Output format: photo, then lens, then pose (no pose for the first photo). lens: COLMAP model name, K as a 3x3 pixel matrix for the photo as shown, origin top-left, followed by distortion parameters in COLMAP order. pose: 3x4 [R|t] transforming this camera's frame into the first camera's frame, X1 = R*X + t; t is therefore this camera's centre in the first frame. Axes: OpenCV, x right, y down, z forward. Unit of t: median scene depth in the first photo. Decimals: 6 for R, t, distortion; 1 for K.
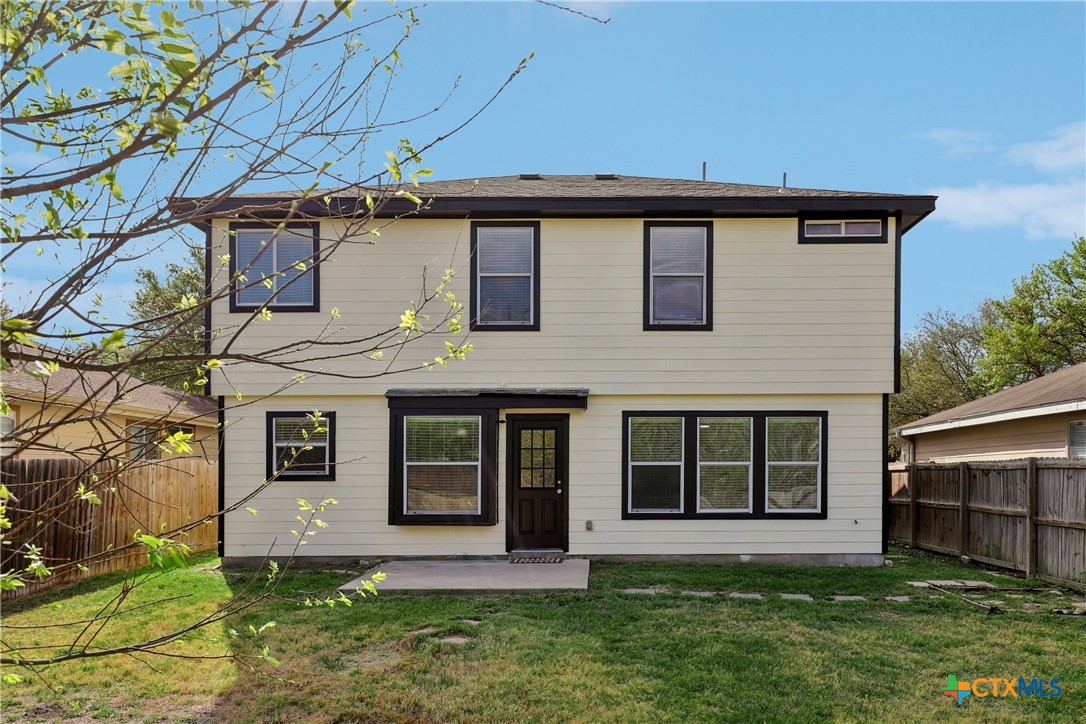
lens RADIAL K [[866.7, 0, 536.8], [0, 866.7, 391.3], [0, 0, 1]] dist [0.005781, 0.002079]
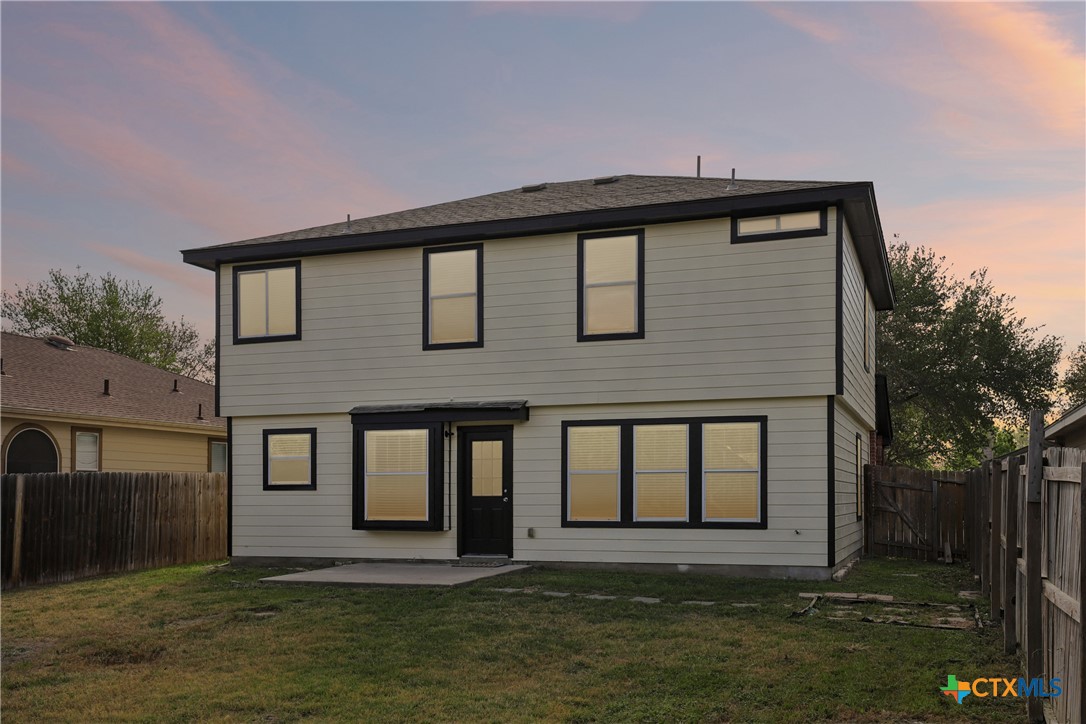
lens RADIAL K [[1075.1, 0, 543.5], [0, 1075.1, 362.0], [0, 0, 1]] dist [0.012705, 0.000000]
pose [[0.937651, -0.043573, -0.344836, 0.523284], [0.034406, 0.998874, -0.032661, -0.006168], [0.345871, 0.018760, 0.938094, -0.201837]]
